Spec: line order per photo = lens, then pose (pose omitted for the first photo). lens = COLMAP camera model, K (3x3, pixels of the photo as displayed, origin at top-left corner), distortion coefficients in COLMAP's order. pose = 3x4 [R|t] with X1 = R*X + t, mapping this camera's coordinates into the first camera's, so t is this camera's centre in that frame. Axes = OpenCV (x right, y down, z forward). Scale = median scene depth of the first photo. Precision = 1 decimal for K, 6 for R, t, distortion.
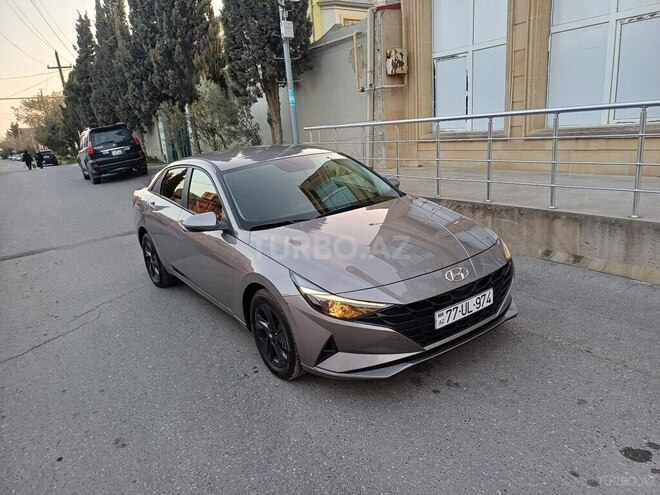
lens RADIAL K [[490.8, 0, 329.8], [0, 490.8, 247.0], [0, 0, 1]] dist [0.083275, -0.074239]
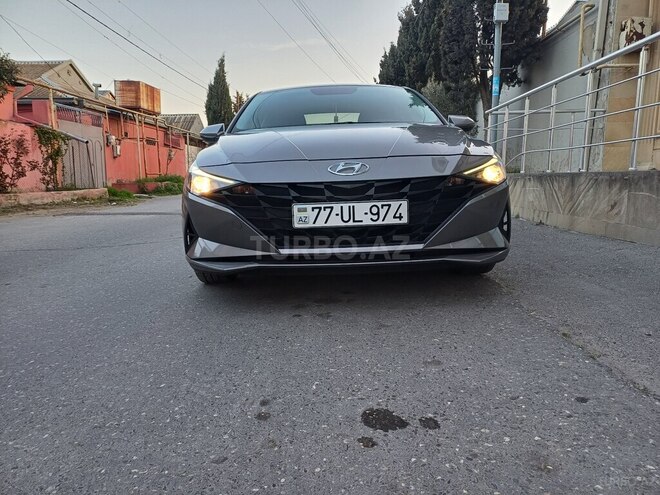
lens RADIAL K [[490.8, 0, 328.4], [0, 490.8, 245.7], [0, 0, 1]] dist [0.083275, -0.074239]
pose [[0.817578, 0.149753, -0.556004, 0.612908], [-0.198447, 0.979714, -0.027932, 0.181853], [0.540542, 0.133174, 0.830710, 0.350137]]
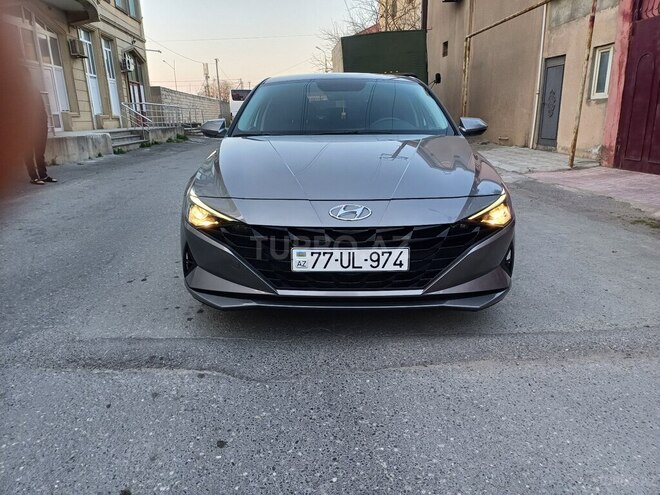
lens RADIAL K [[490.8, 0, 323.9], [0, 490.8, 253.2], [0, 0, 1]] dist [0.083275, -0.074239]
pose [[0.803289, 0.248866, -0.541104, 0.584384], [-0.230490, 0.967623, 0.102860, 0.044872], [0.549183, 0.042093, 0.834642, 0.347389]]
